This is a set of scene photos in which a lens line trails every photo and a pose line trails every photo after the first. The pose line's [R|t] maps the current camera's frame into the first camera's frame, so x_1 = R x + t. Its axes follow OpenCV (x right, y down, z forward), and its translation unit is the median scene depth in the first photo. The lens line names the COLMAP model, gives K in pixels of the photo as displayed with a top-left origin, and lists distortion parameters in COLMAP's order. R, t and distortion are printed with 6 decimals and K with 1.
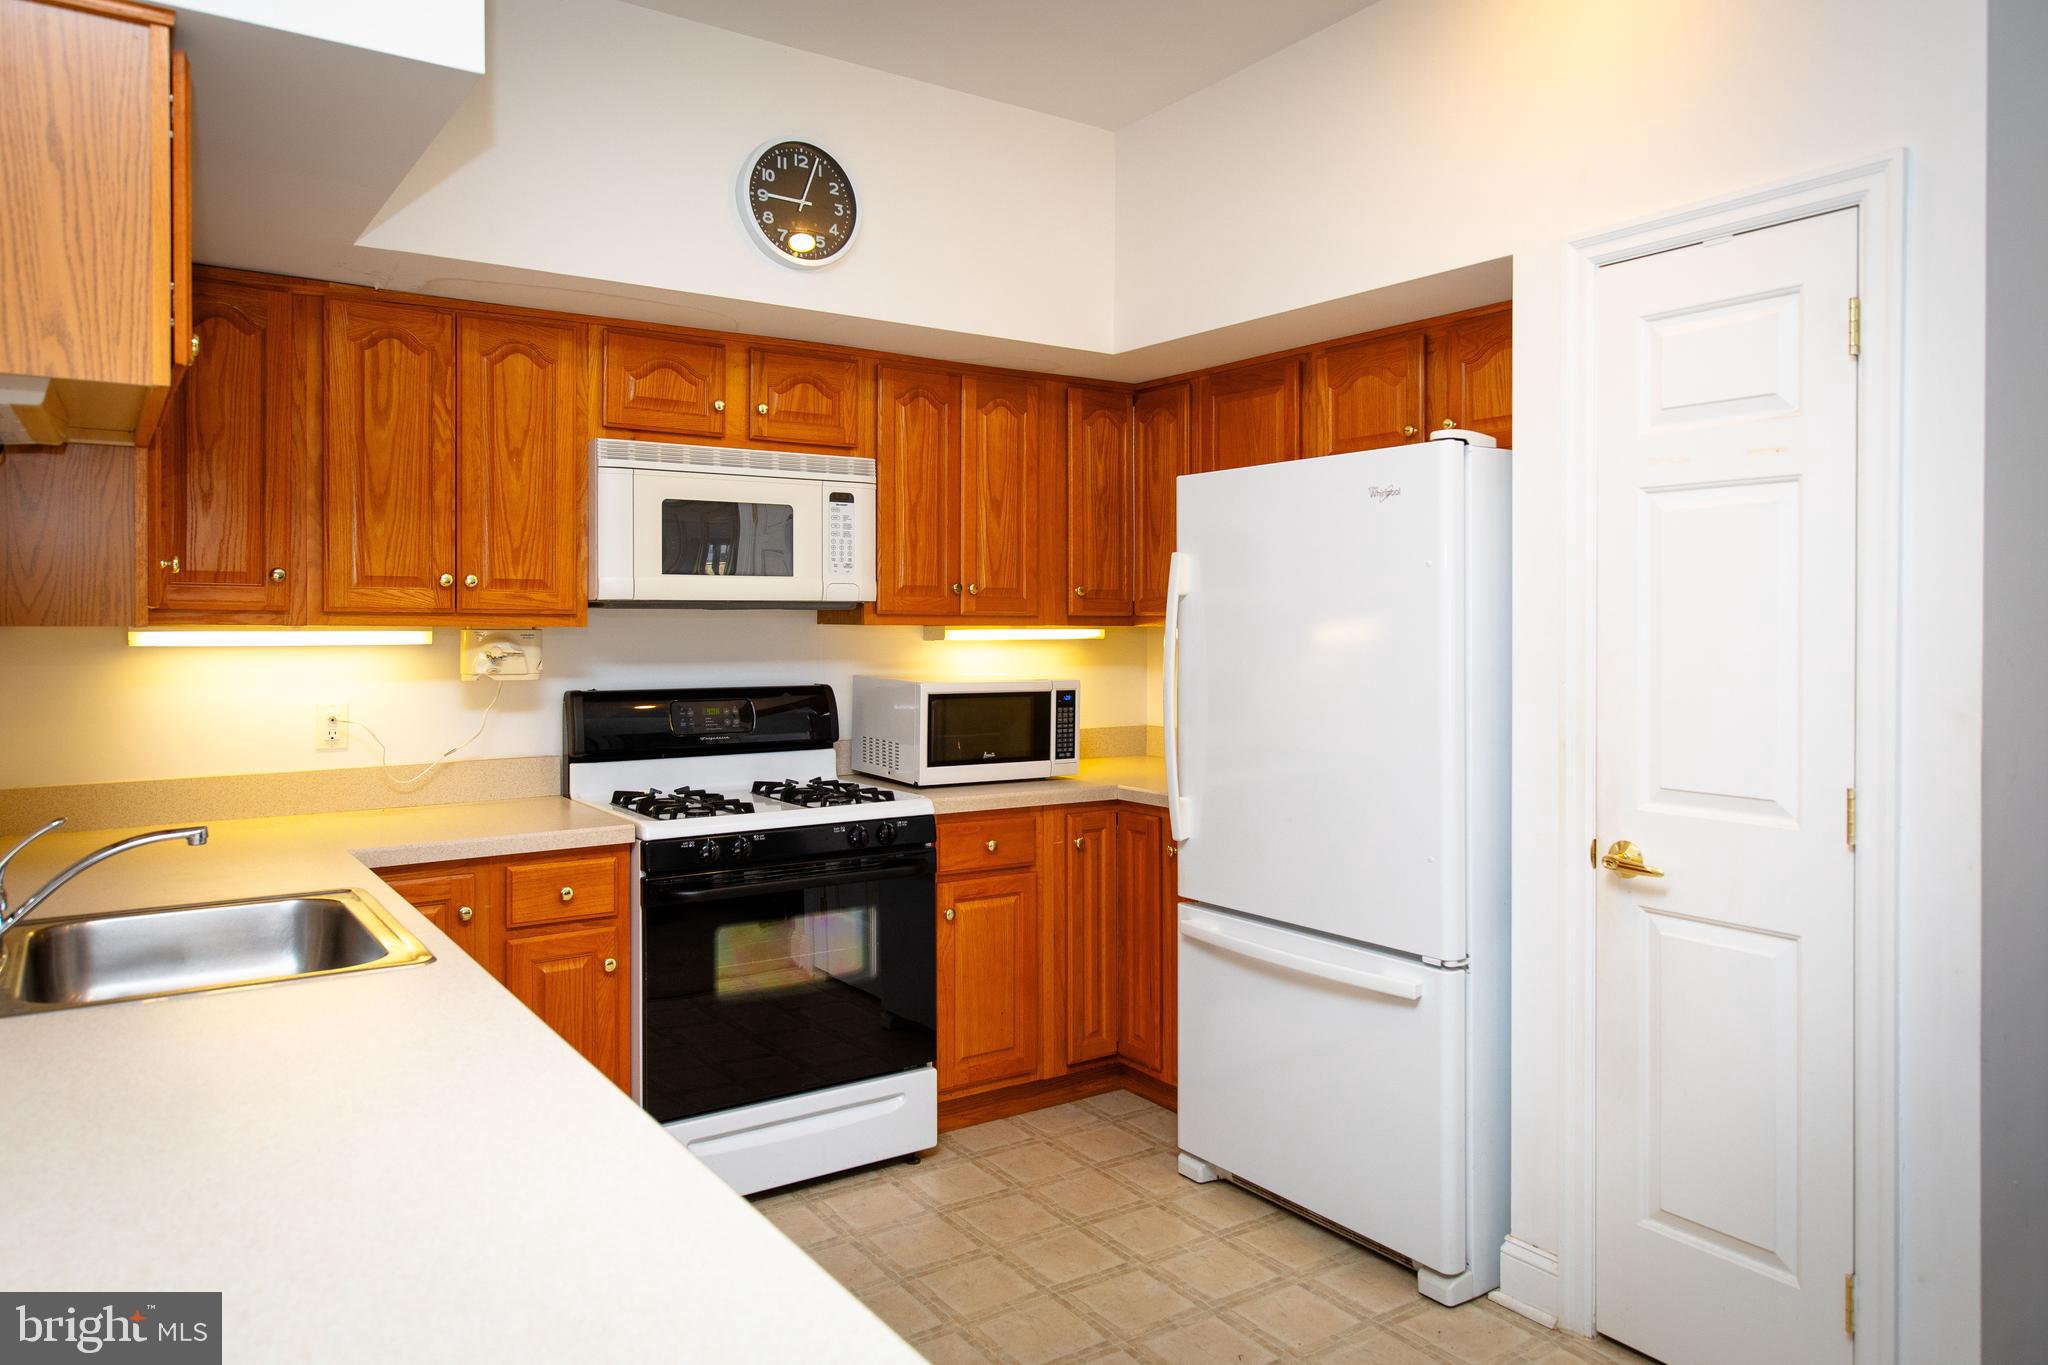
lens RADIAL K [[1405.7, 0, 912.8], [0, 1405.7, 633.8], [0, 0, 1]] dist [-0.001878, 0.002668]
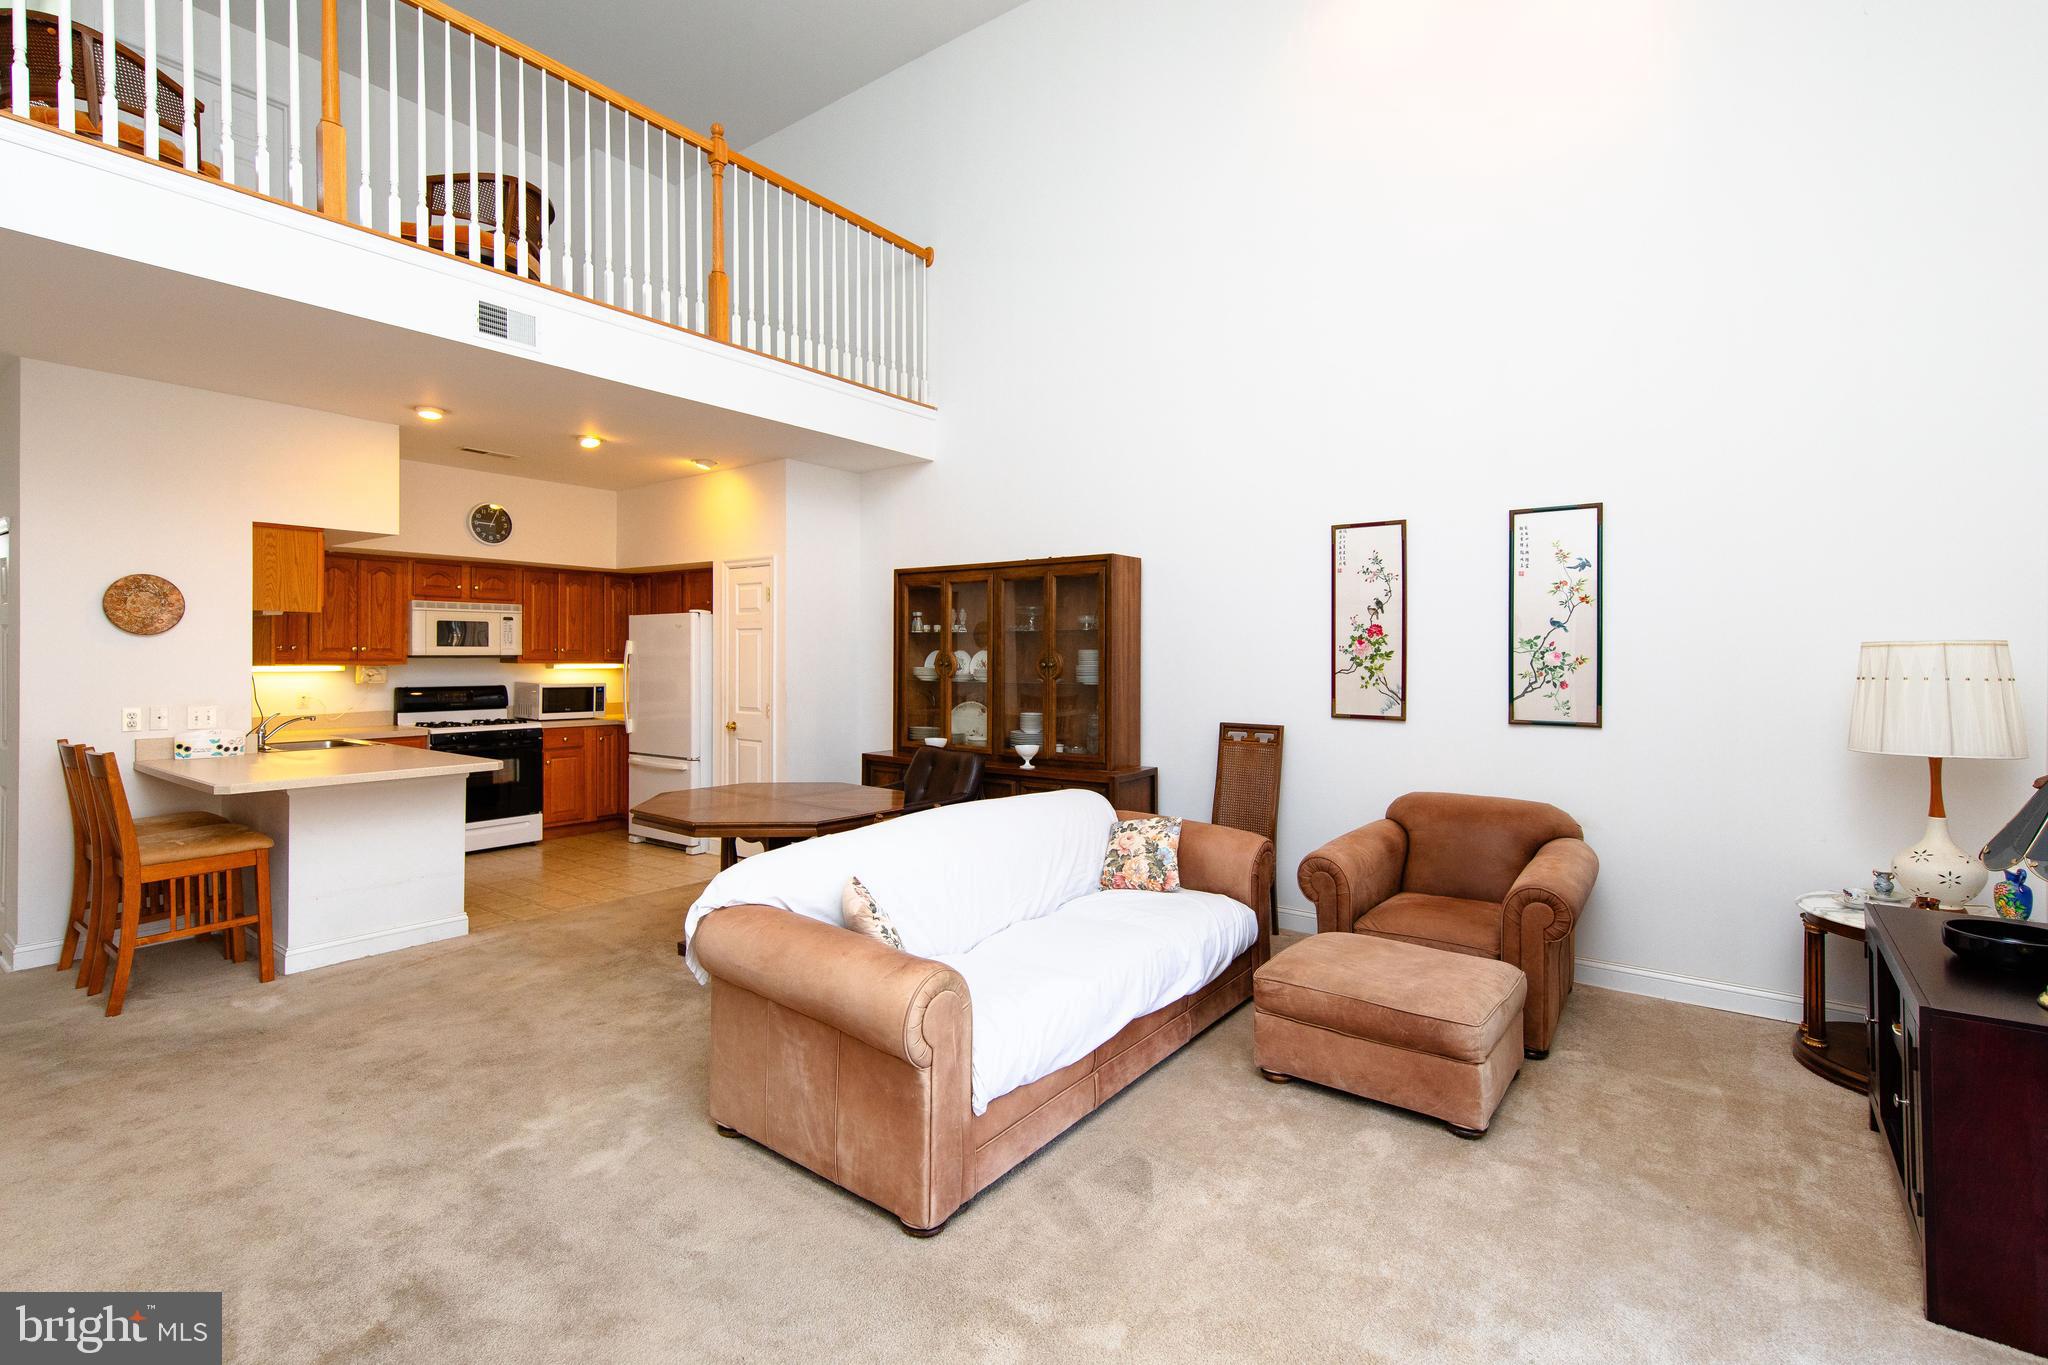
lens RADIAL K [[1200.0, 0, 1137.9], [0, 1200.0, 654.6], [0, 0, 1]] dist [0.004199, -0.001518]
pose [[0.925320, 0.002097, 0.379180, 0.217441], [-0.000151, 0.999987, -0.005162, -0.012250], [-0.379186, 0.004719, 0.925308, -1.817997]]
